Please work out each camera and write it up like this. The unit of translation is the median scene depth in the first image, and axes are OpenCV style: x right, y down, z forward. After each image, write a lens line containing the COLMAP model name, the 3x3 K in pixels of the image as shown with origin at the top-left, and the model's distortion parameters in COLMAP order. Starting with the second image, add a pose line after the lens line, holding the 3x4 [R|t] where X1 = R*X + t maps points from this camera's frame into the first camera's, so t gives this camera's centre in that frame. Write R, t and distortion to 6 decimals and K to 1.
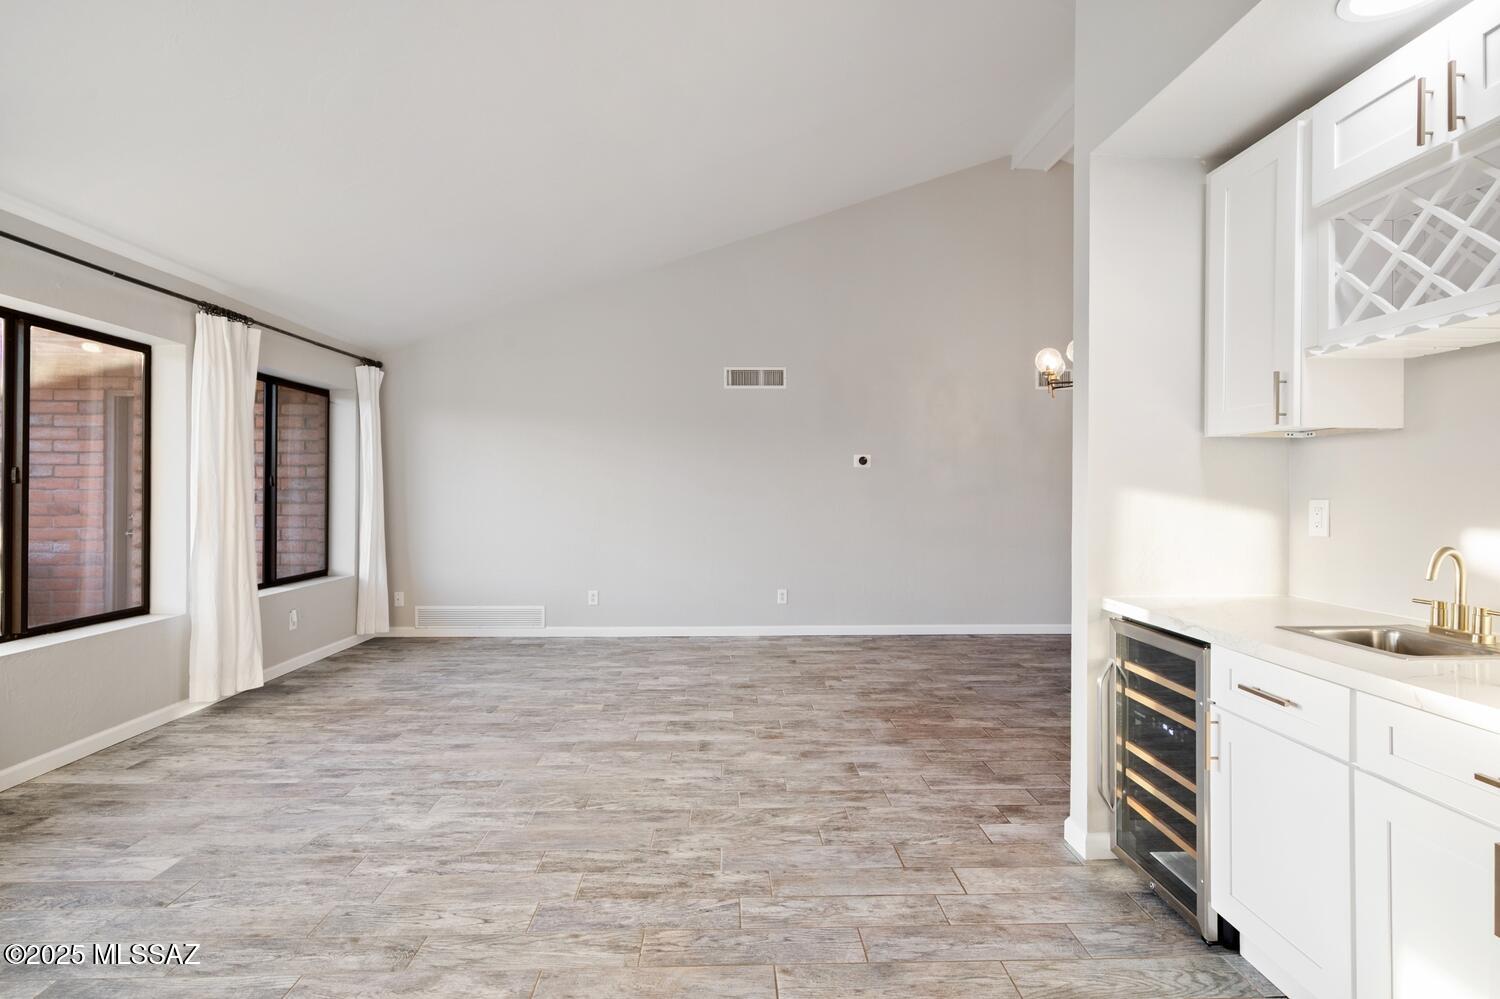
lens RADIAL K [[722.3, 0, 752.3], [0, 722.3, 492.7], [0, 0, 1]] dist [-0.004148, 0.000064]
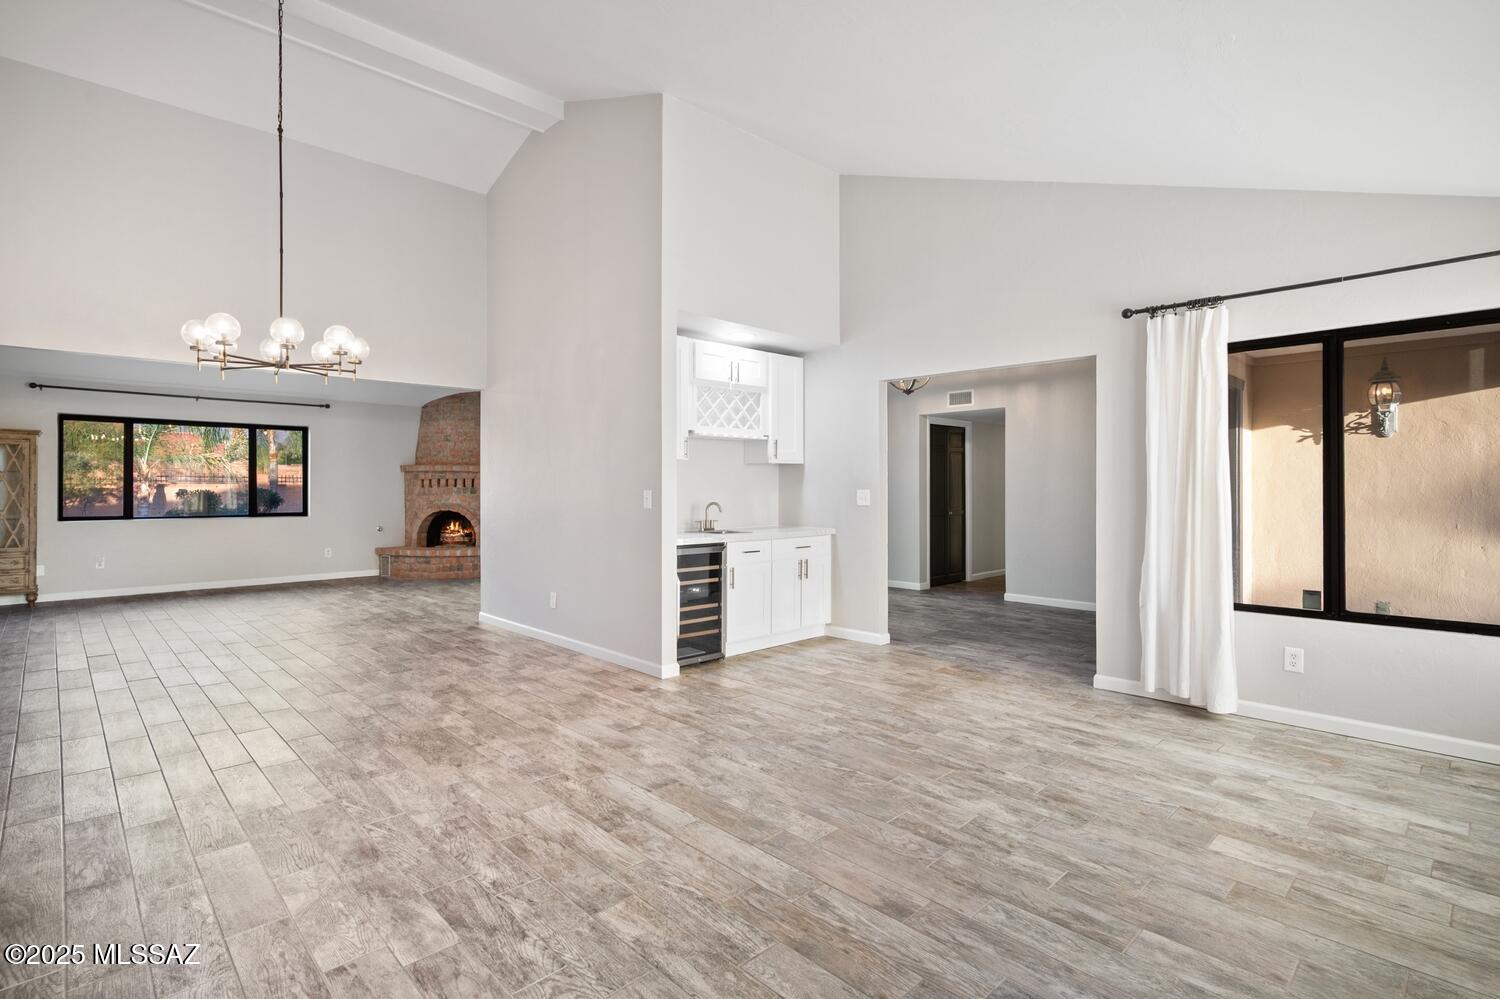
lens RADIAL K [[722.3, 0, 752.3], [0, 722.3, 492.7], [0, 0, 1]] dist [-0.004148, 0.000064]
pose [[-0.667211, -0.011824, 0.744775, -0.947616], [-0.003100, 0.999909, 0.013097, -0.006551], [-0.744862, 0.006429, -0.667187, 1.835607]]
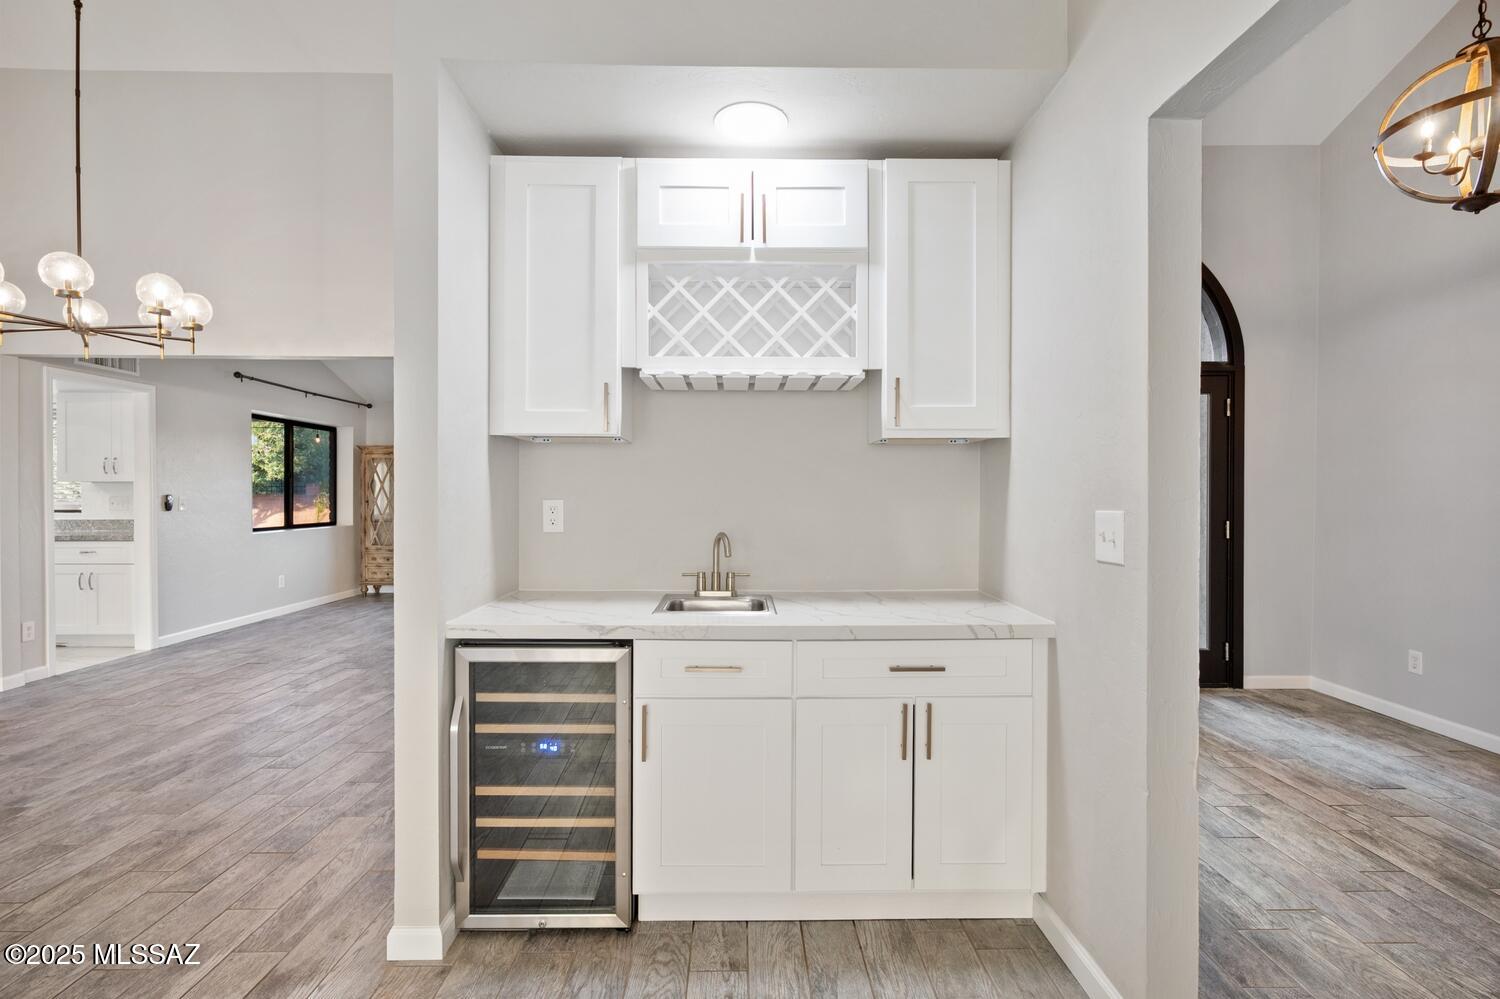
lens RADIAL K [[712.3, 0, 749.9], [0, 712.3, 504.7], [0, 0, 1]] dist [0.000839, 0.000263]
pose [[0.019909, -0.016609, 0.999664, -0.256859], [-0.002788, 0.999857, 0.016668, -0.001258], [-0.999798, -0.003119, 0.019860, 0.554985]]
